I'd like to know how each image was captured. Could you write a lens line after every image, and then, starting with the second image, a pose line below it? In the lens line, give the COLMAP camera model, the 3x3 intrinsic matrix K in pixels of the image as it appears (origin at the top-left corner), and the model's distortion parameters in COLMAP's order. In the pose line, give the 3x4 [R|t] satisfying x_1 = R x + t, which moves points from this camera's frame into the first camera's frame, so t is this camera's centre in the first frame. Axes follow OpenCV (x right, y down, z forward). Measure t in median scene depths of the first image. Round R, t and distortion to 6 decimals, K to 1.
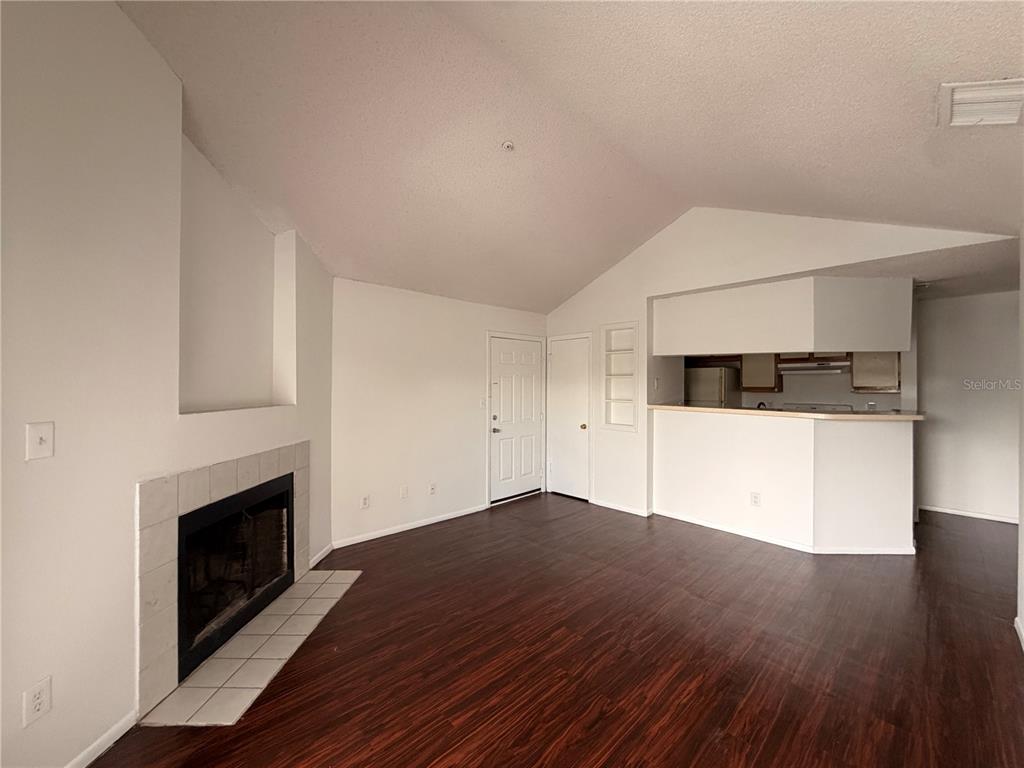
lens RADIAL K [[407.8, 0, 508.1], [0, 407.8, 378.4], [0, 0, 1]] dist [0.002970, 0.000536]
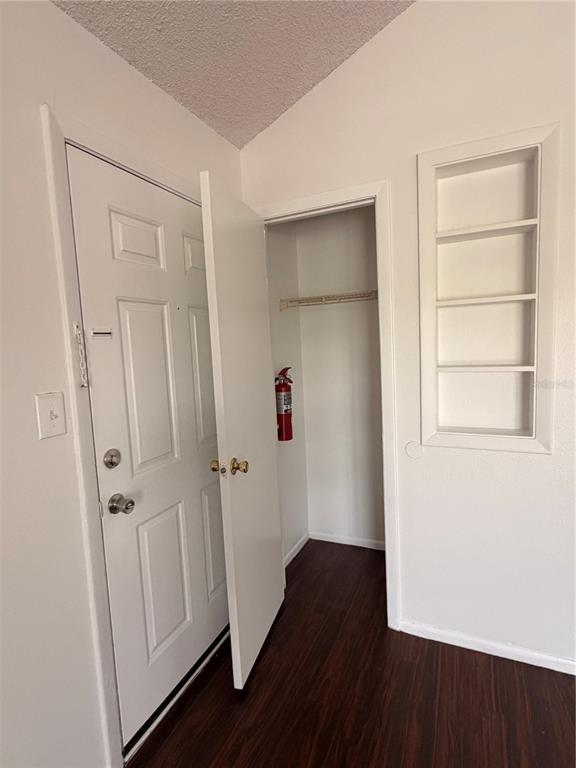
lens RADIAL K [[401.2, 0, 288.7], [0, 401.2, 384.7], [0, 0, 1]] dist [-0.000082, 0.000423]
pose [[0.923817, -0.080622, 0.374248, -0.030444], [0.041179, 0.992829, 0.112229, 0.033589], [-0.380612, -0.088268, 0.920512, 1.114401]]
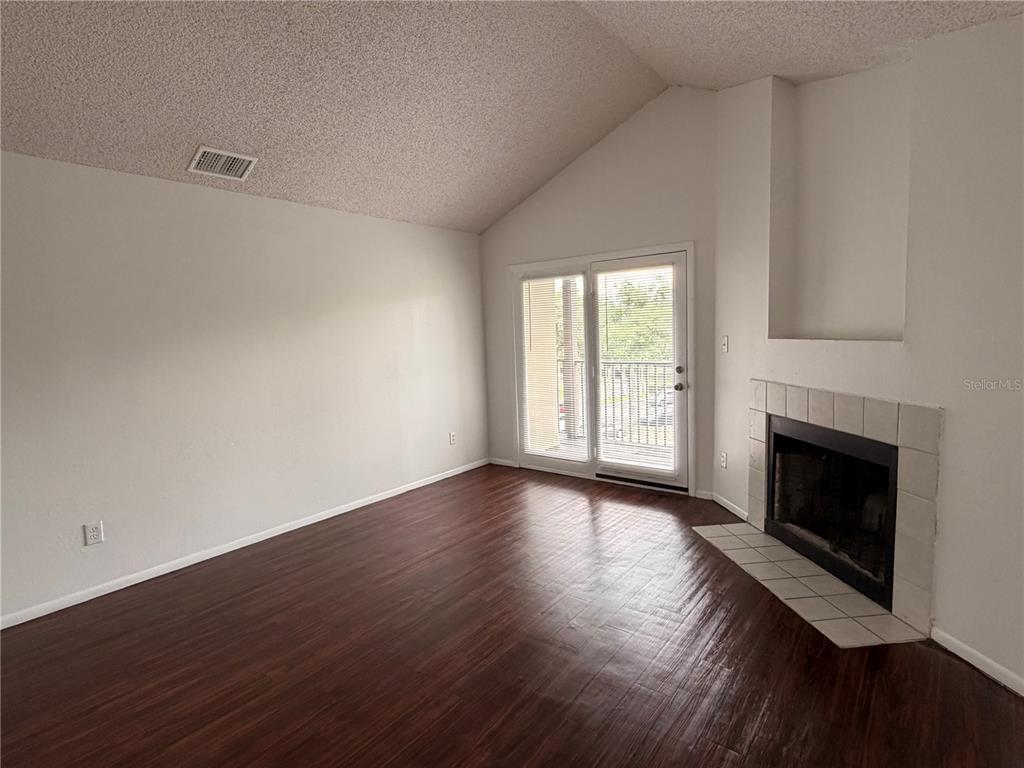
lens RADIAL K [[534.9, 0, 511.2], [0, 534.9, 384.7], [0, 0, 1]] dist [-0.000082, 0.000423]
pose [[-0.988852, 0.049259, -0.140516, 0.175444], [0.037358, 0.995585, 0.086109, 0.036911], [0.144138, 0.079900, -0.986327, 1.647249]]
